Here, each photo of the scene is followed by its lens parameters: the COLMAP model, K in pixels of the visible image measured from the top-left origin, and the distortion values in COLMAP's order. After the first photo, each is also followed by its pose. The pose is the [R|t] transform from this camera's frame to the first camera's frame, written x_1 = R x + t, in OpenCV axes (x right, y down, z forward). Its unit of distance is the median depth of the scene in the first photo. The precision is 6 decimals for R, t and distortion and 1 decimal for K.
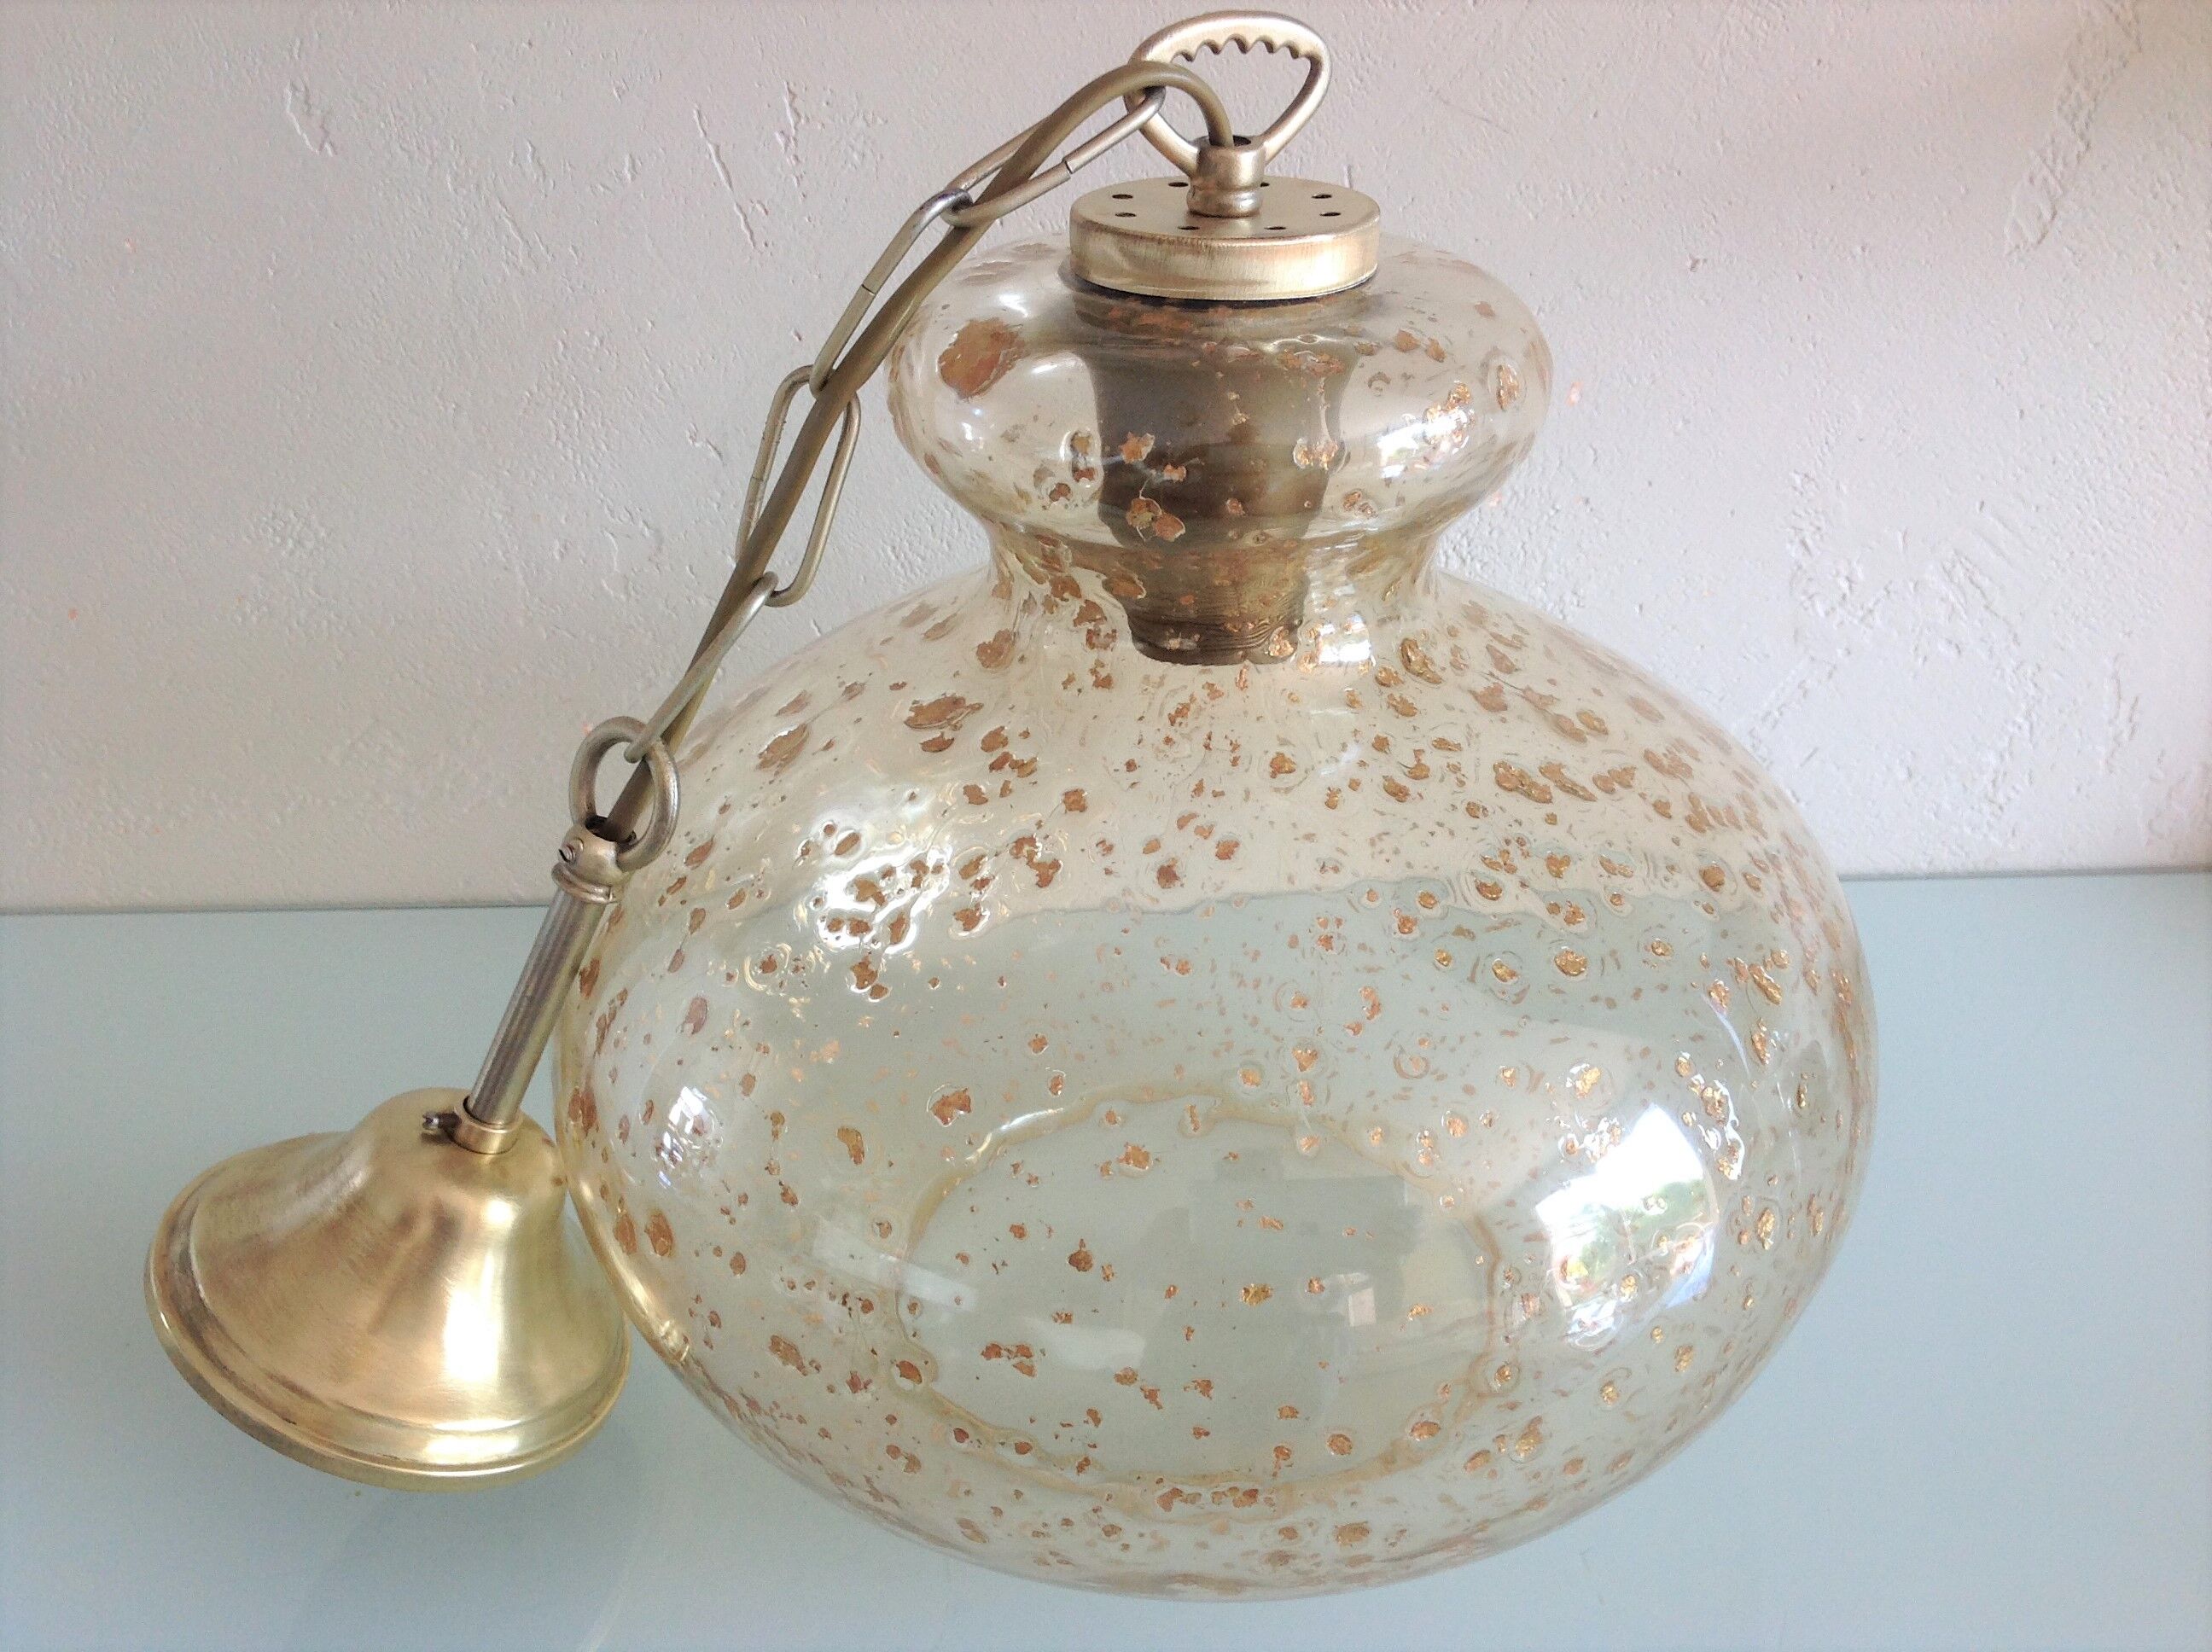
lens RADIAL K [[2184.1, 0, 1103.8], [0, 2184.1, 819.2], [0, 0, 1]] dist [0.056186, 0.000000]
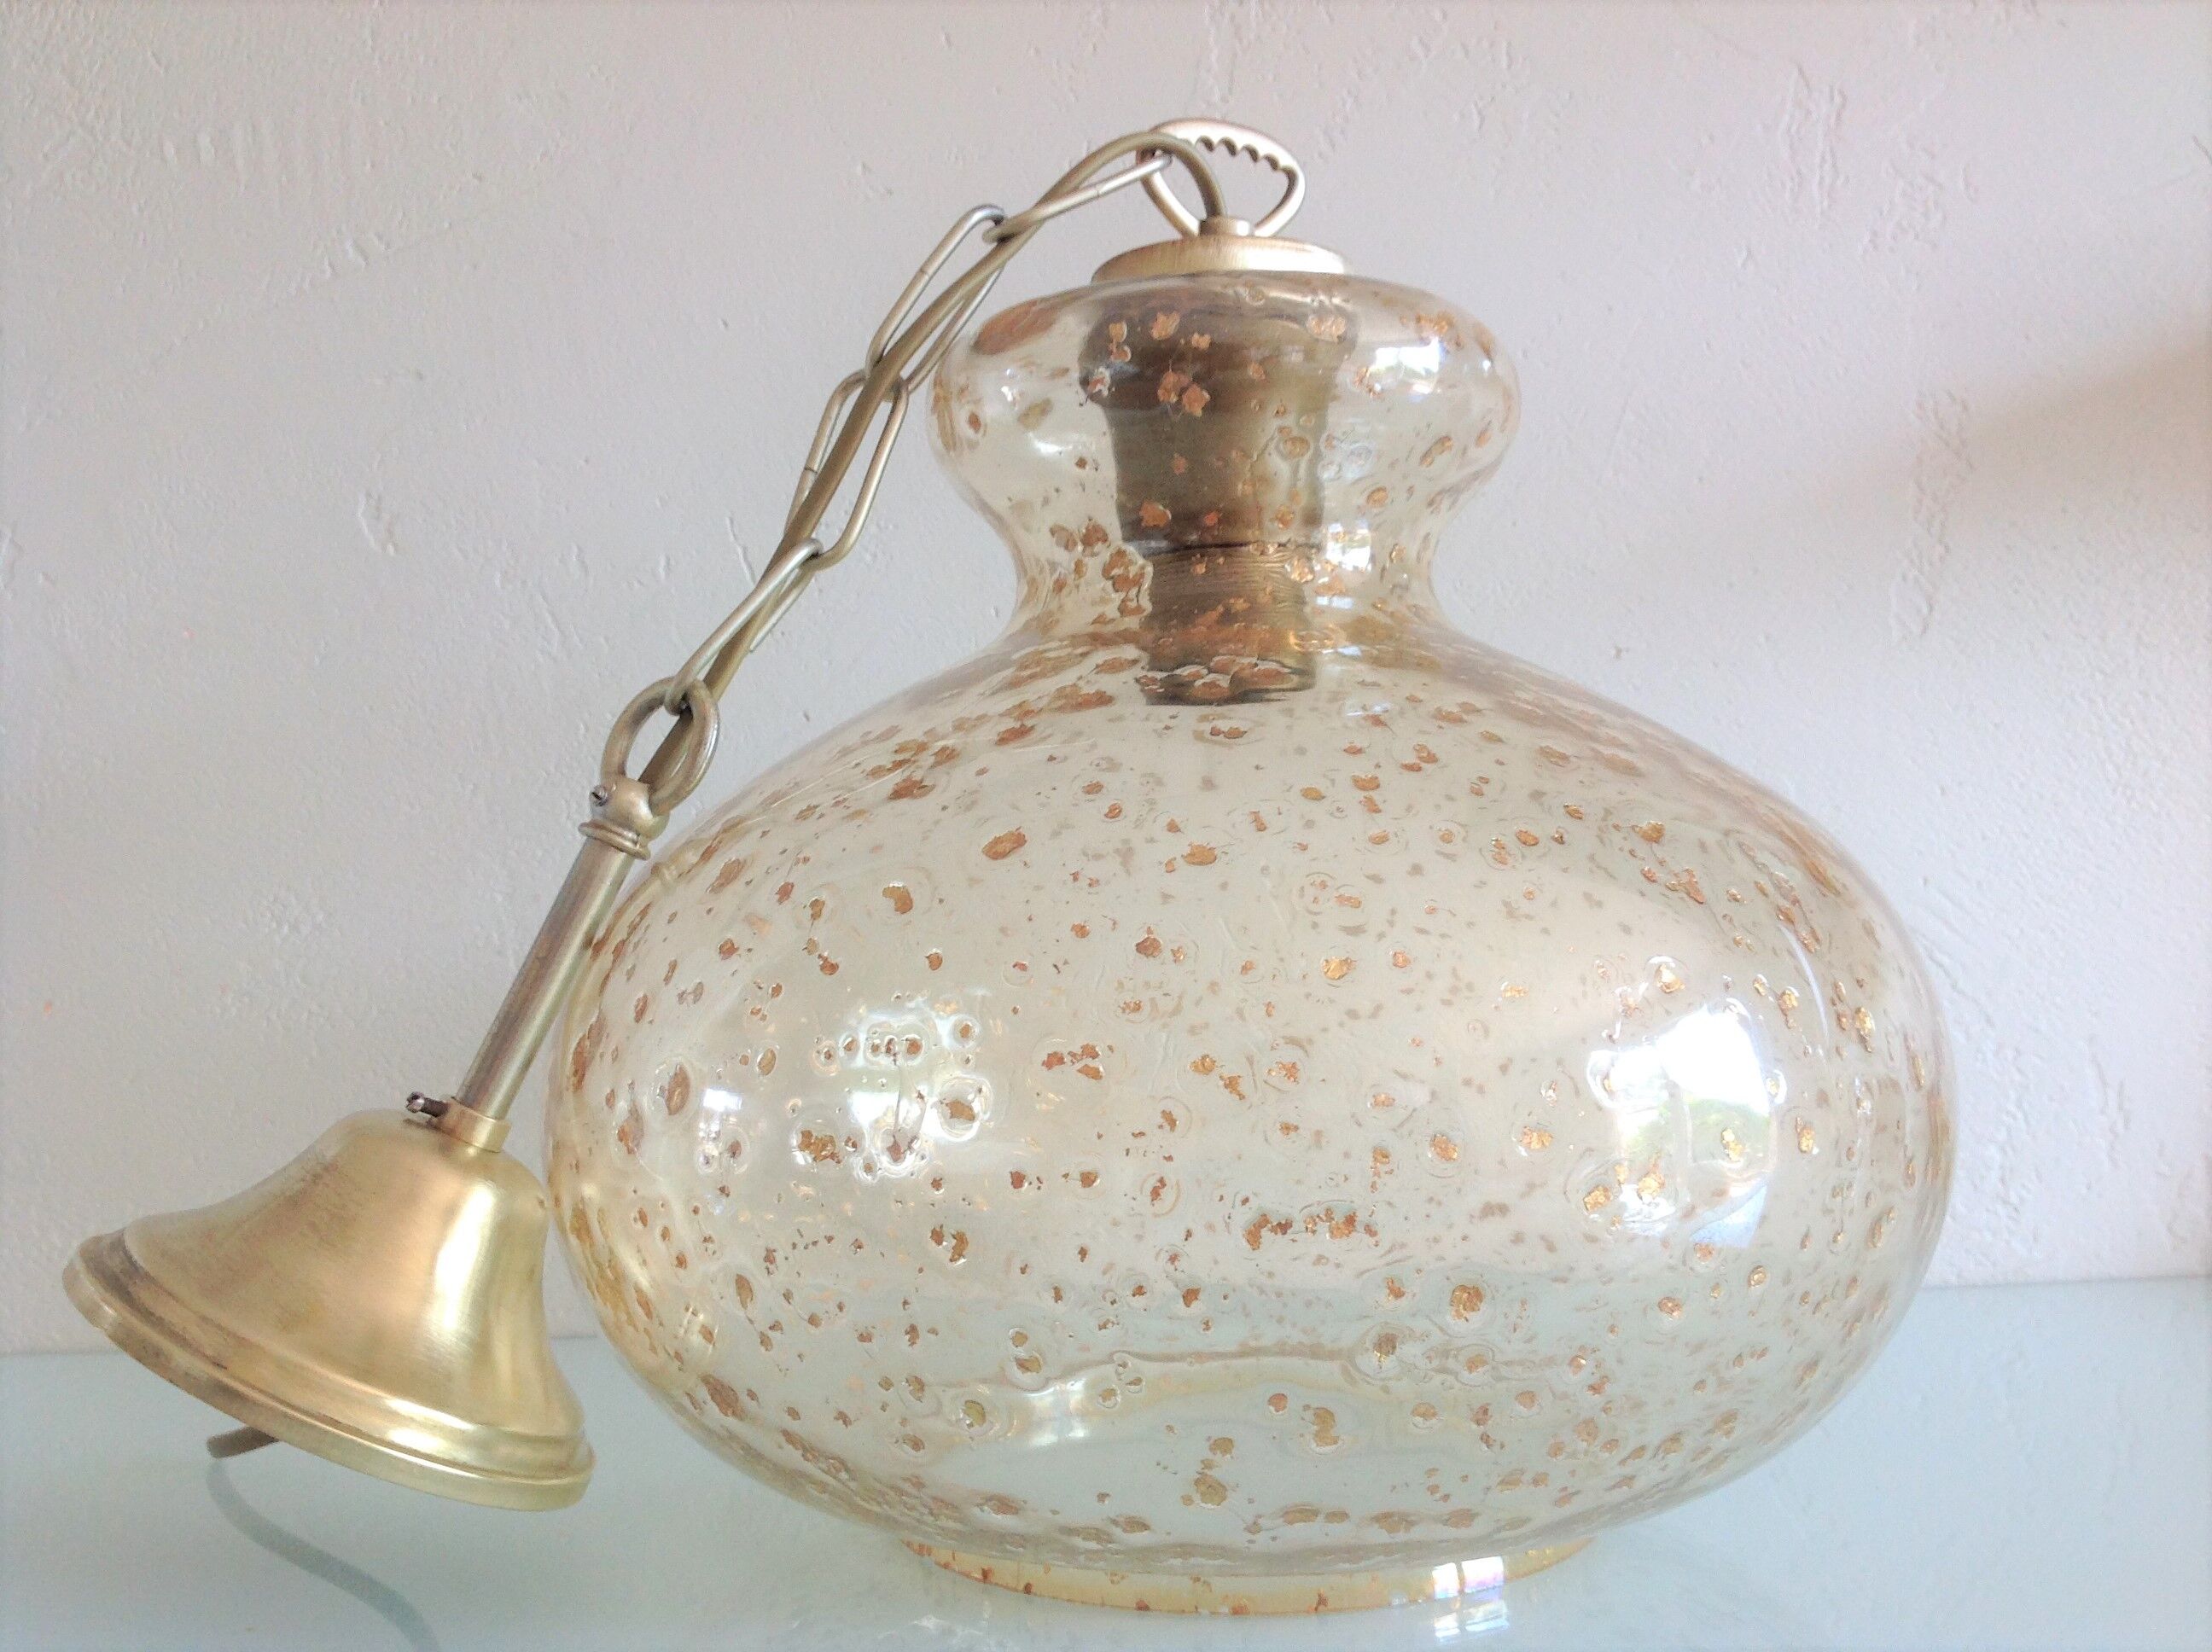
lens RADIAL K [[2184.1, 0, 1119.0], [0, 2184.1, 817.6], [0, 0, 1]] dist [0.056186, 0.000000]
pose [[0.998790, -0.010021, 0.048147, -0.039824], [0.032447, 0.869984, -0.492012, 0.359563], [-0.036957, 0.492979, 0.869256, 0.092637]]
